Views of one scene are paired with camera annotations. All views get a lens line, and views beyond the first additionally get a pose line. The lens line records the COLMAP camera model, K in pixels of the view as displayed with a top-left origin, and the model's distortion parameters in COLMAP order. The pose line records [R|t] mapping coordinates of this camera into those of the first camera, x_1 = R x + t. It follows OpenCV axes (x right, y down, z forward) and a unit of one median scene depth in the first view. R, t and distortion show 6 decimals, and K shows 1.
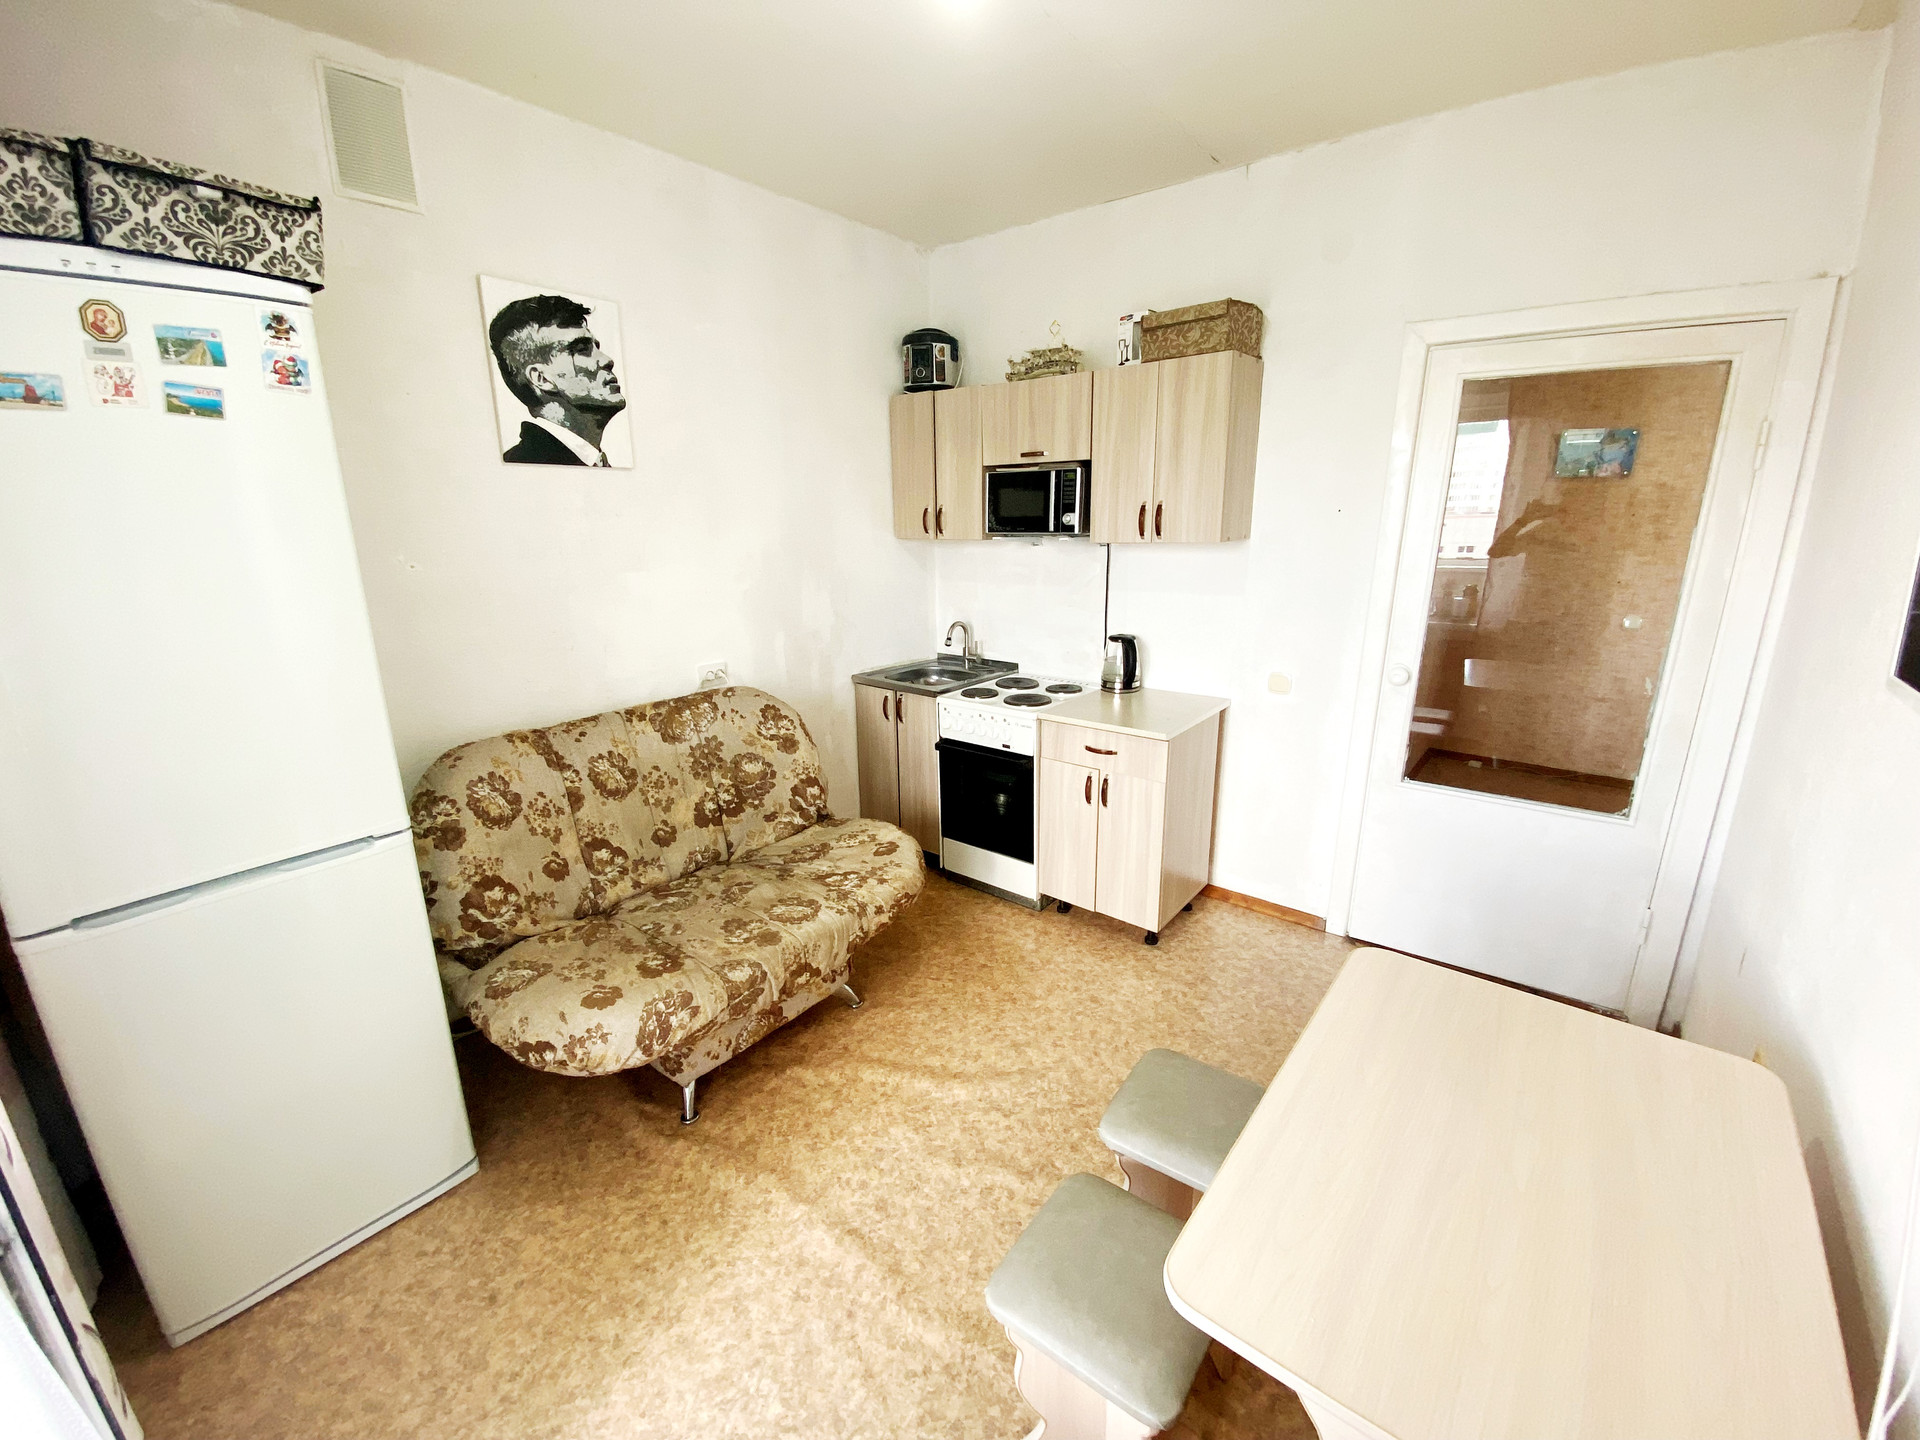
lens RADIAL K [[775.5, 0, 968.9], [0, 775.5, 715.5], [0, 0, 1]] dist [0.002416, -0.014835]
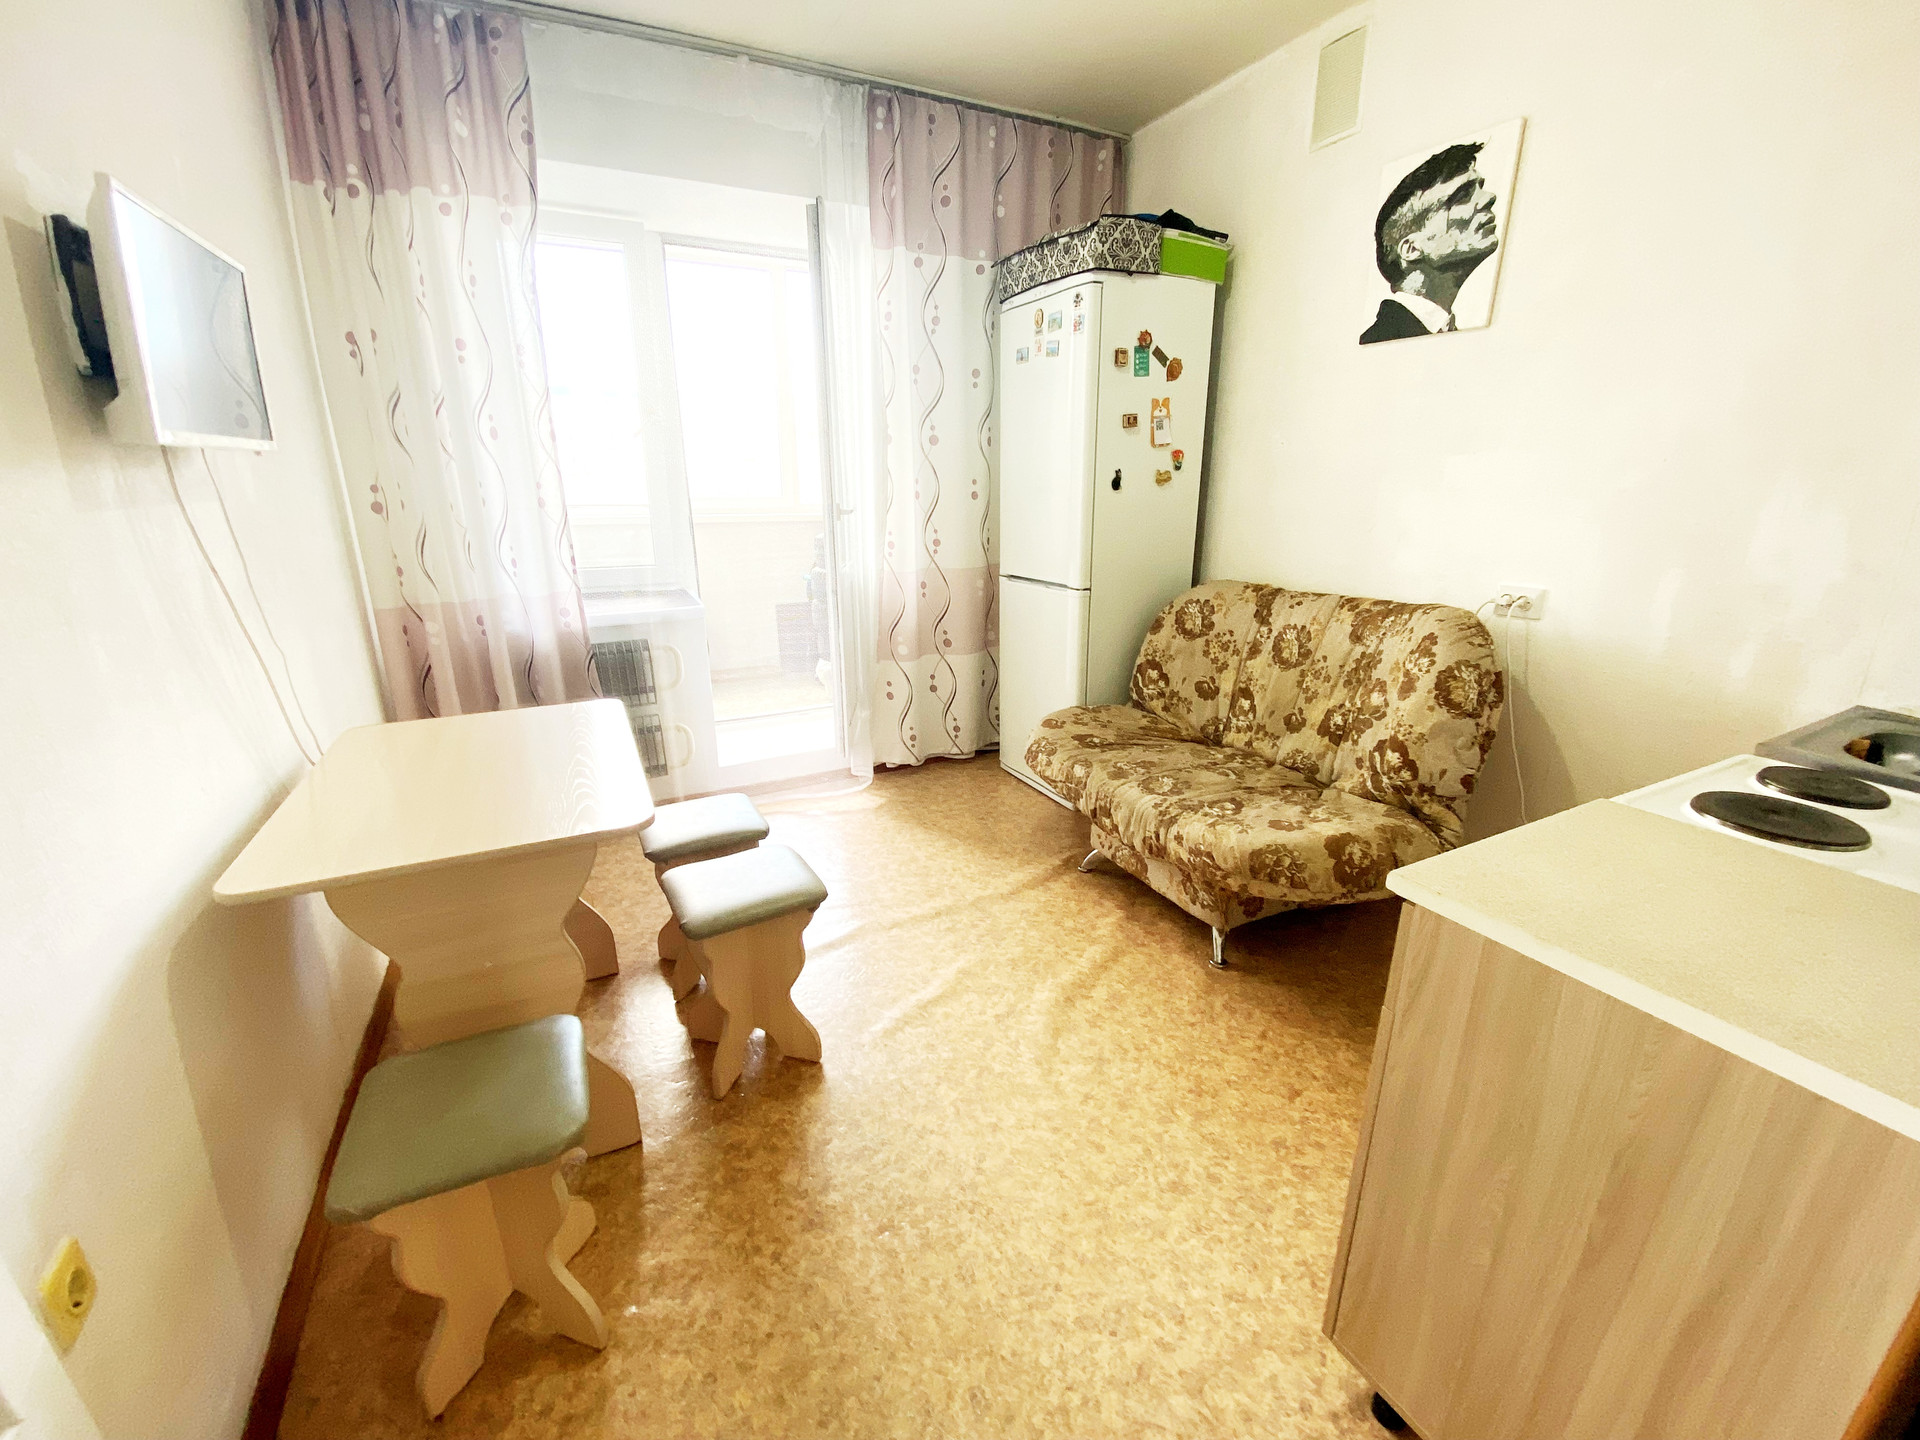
lens RADIAL K [[775.5, 0, 968.9], [0, 775.5, 715.5], [0, 0, 1]] dist [0.002416, -0.014835]
pose [[-0.409538, 0.266434, -0.872520, 0.657078], [-0.227429, 0.896391, 0.380472, -0.138816], [0.883490, 0.354254, -0.306512, 0.954419]]
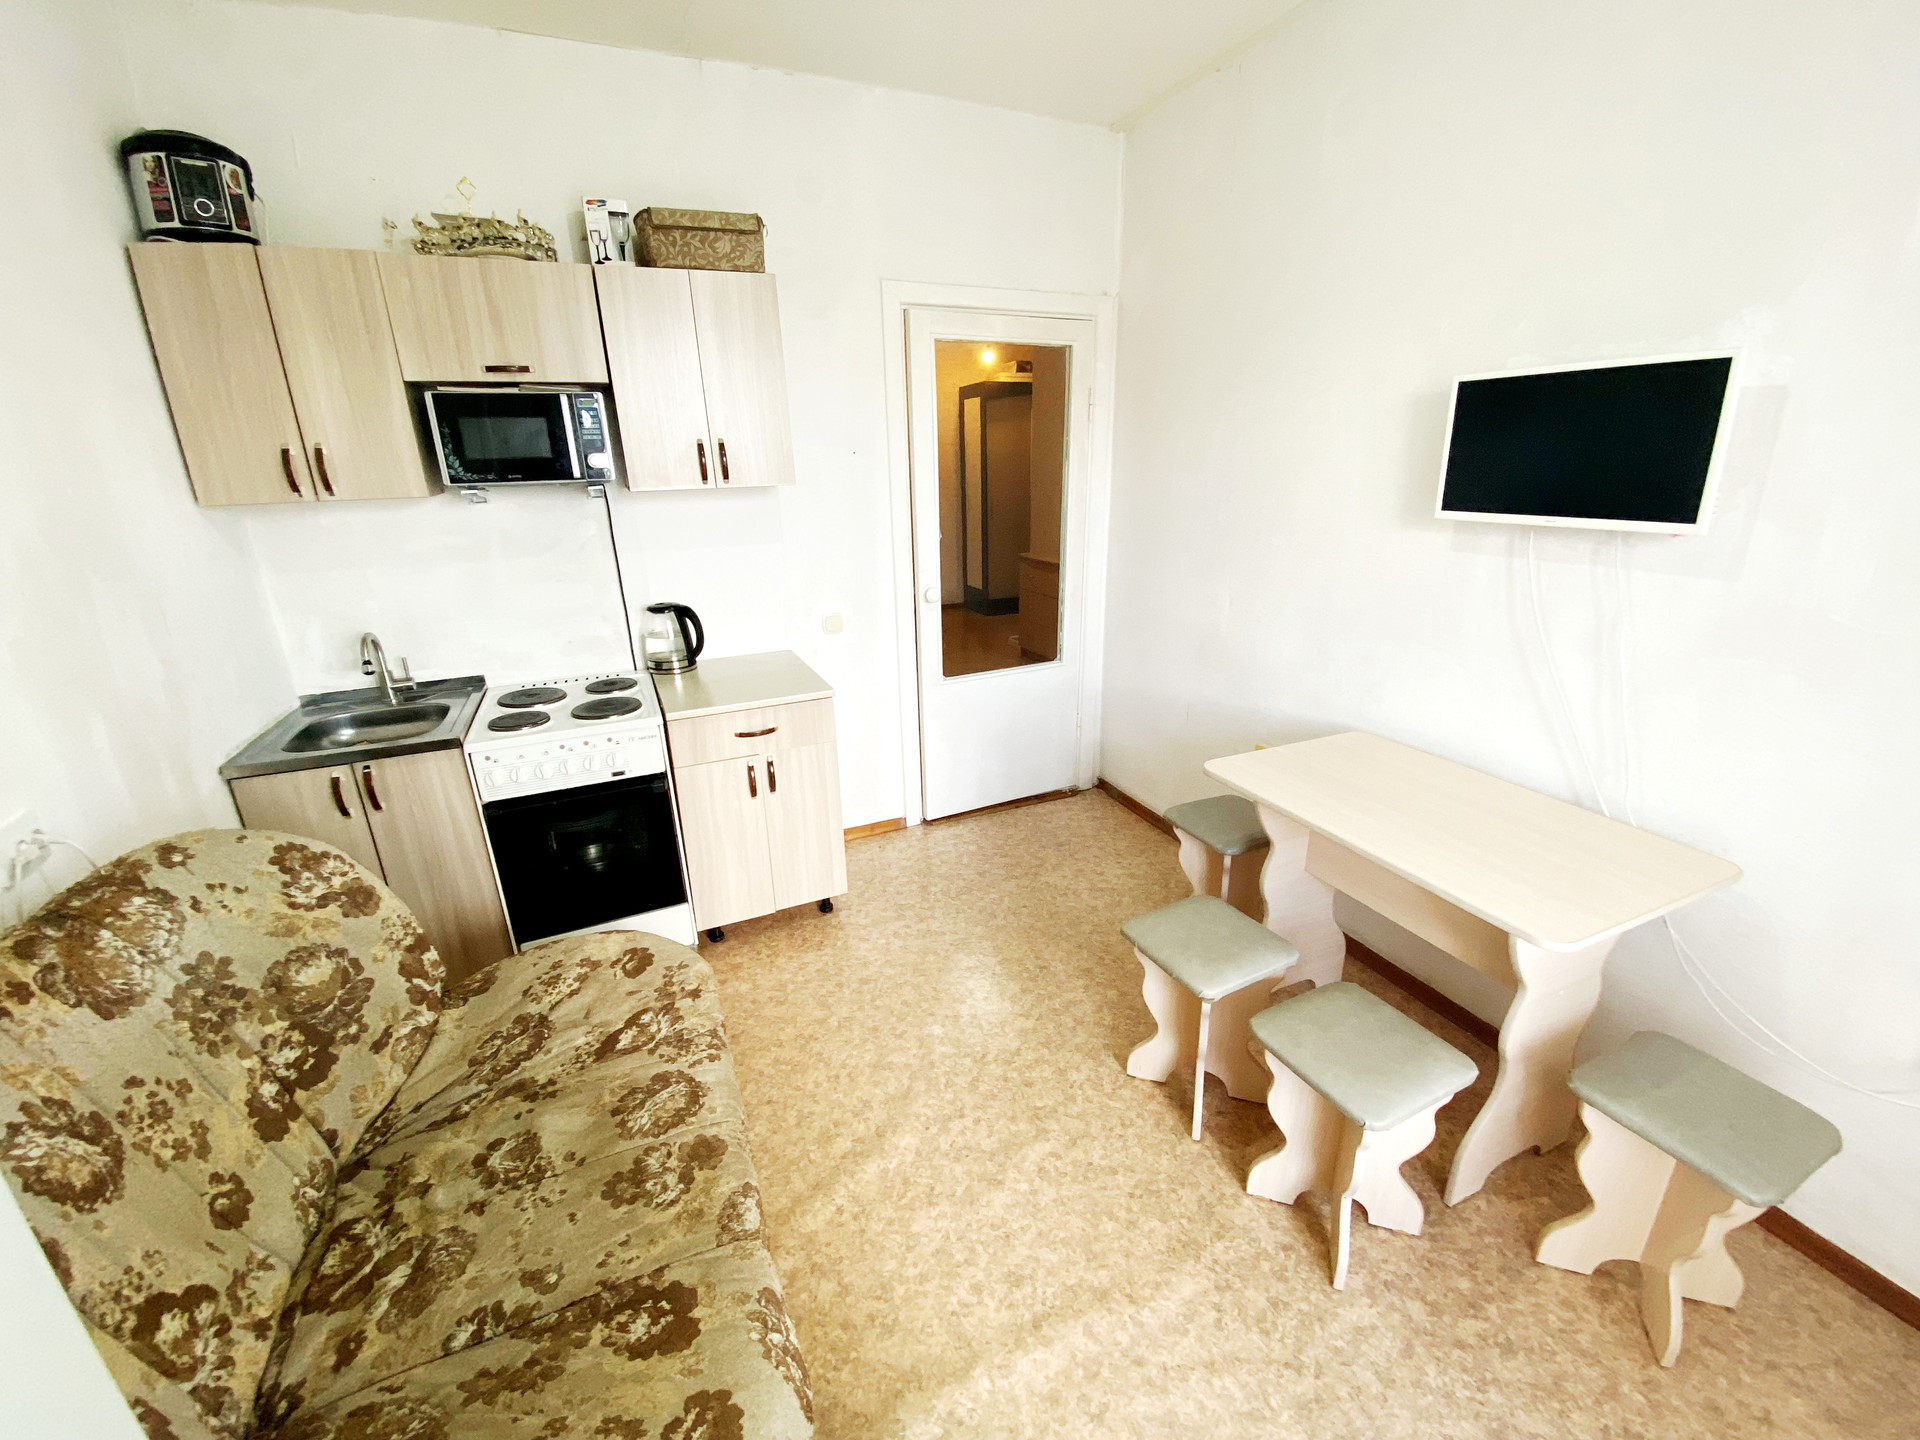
lens RADIAL K [[775.5, 0, 968.9], [0, 775.5, 715.5], [0, 0, 1]] dist [0.002416, -0.014835]
pose [[0.457689, -0.280248, 0.843790, -0.495786], [0.237419, 0.953087, 0.187768, -0.090132], [-0.856827, 0.114392, 0.502754, 0.406315]]
